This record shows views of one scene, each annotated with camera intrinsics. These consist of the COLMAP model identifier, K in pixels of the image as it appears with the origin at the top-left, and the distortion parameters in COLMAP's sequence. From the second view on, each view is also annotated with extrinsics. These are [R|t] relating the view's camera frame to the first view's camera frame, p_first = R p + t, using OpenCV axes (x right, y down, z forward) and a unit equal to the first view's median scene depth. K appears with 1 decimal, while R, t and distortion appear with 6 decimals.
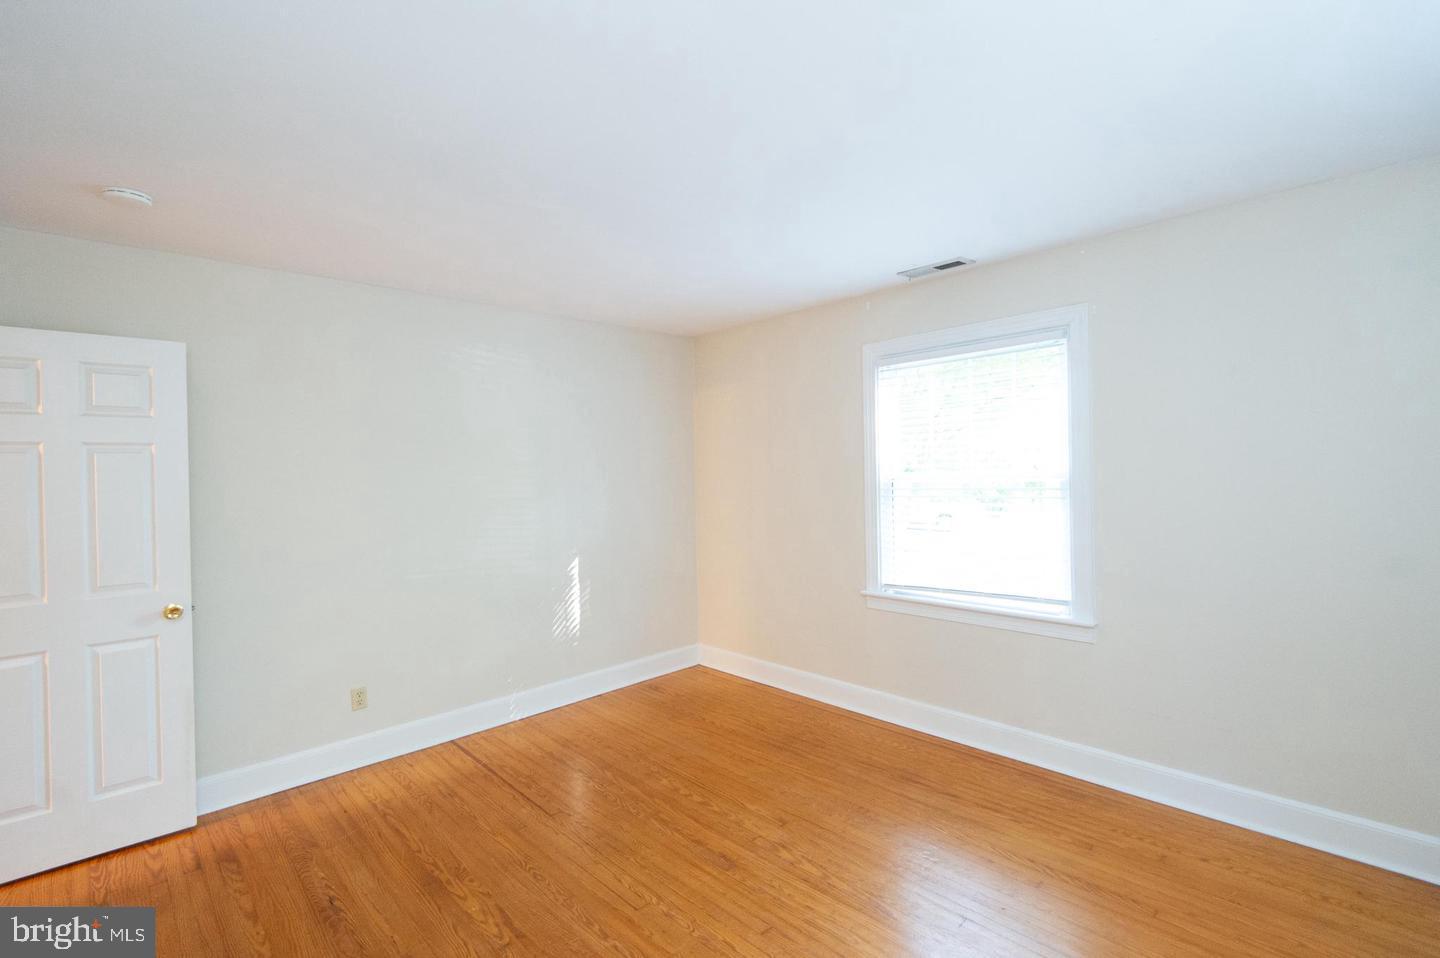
lens RADIAL K [[659.7, 0, 715.0], [0, 659.7, 478.0], [0, 0, 1]] dist [0.027057, -0.012275]
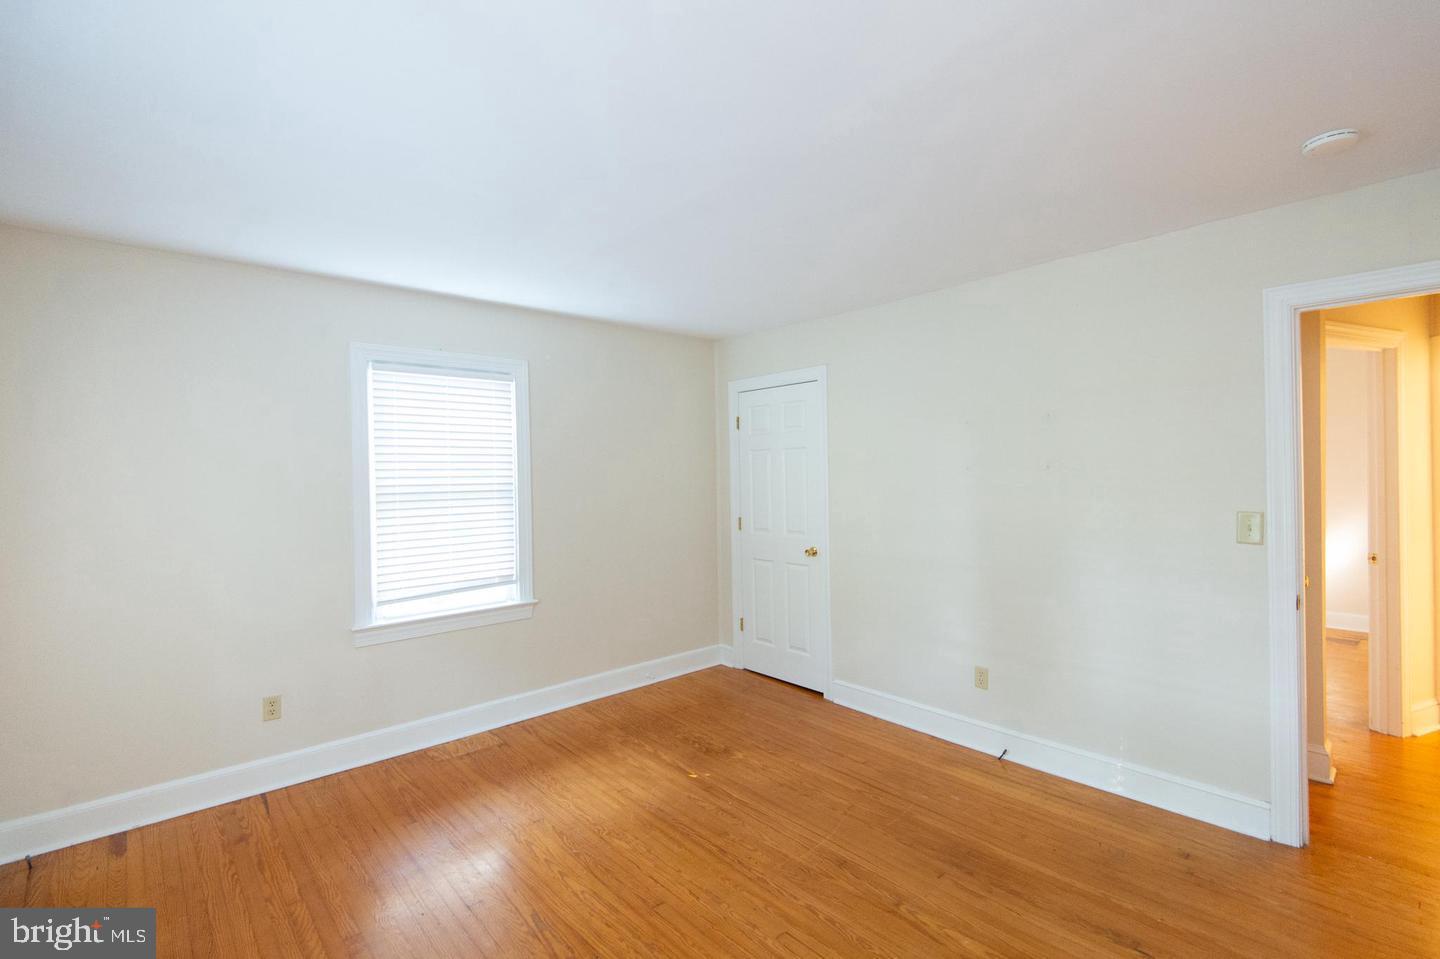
lens RADIAL K [[659.7, 0, 724.6], [0, 659.7, 474.5], [0, 0, 1]] dist [0.027057, -0.012275]
pose [[-0.999163, 0.037961, 0.015258, -0.049413], [0.038113, 0.999226, 0.009772, -0.014982], [-0.014875, 0.010345, -0.999836, 1.407873]]
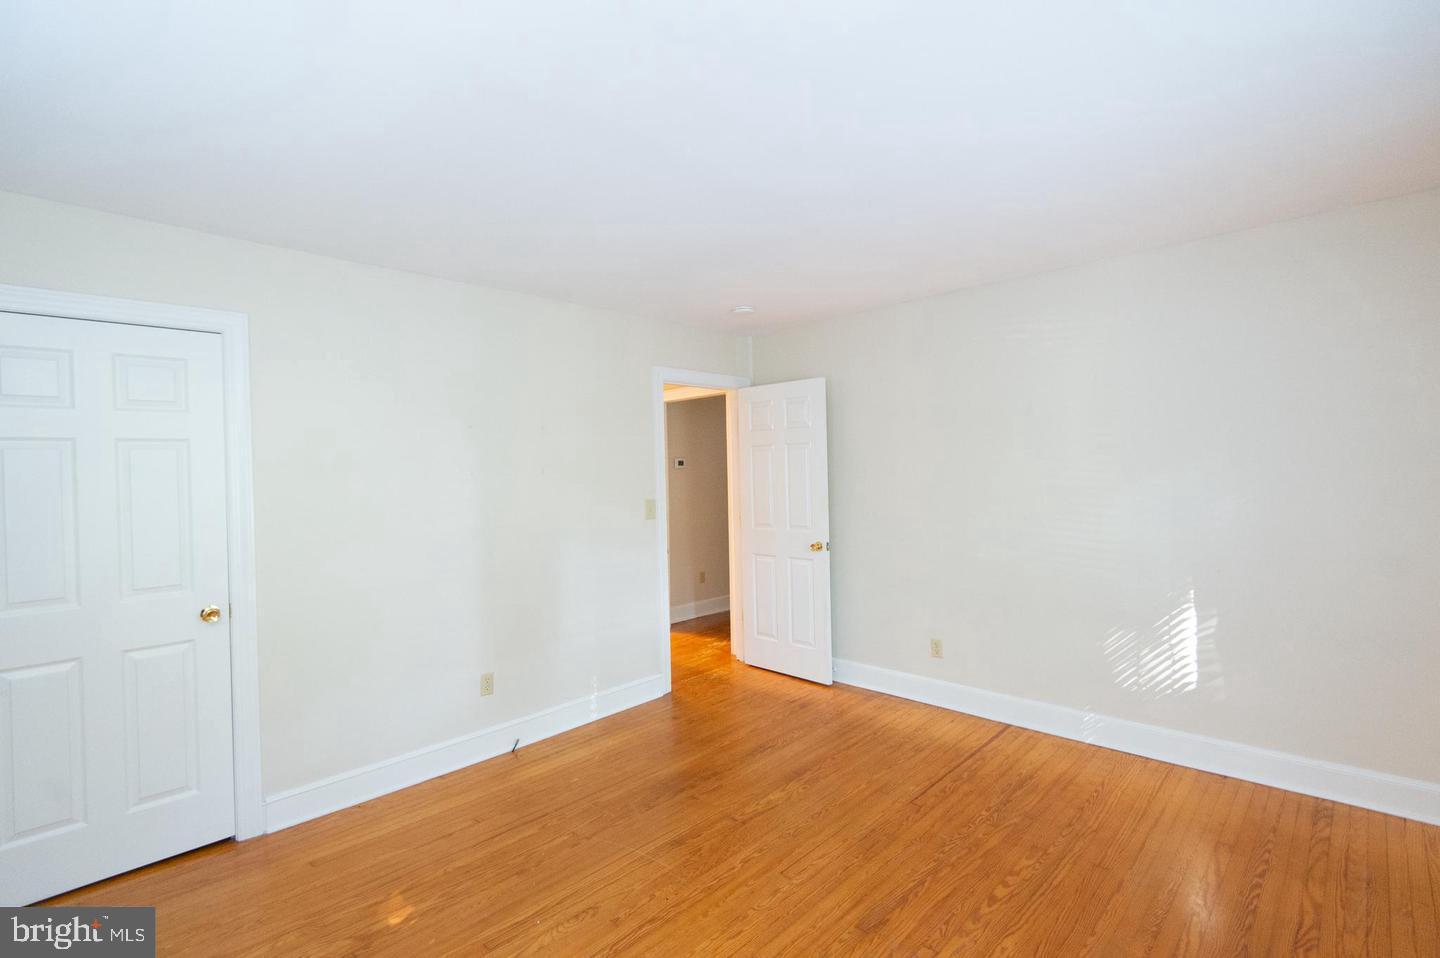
lens RADIAL K [[659.7, 0, 730.3], [0, 659.7, 465.4], [0, 0, 1]] dist [0.027057, -0.012275]
pose [[0.056330, 0.017690, -0.998255, 0.685035], [0.015255, 0.999711, 0.018577, -0.026461], [0.998296, -0.016275, 0.056044, 0.626615]]
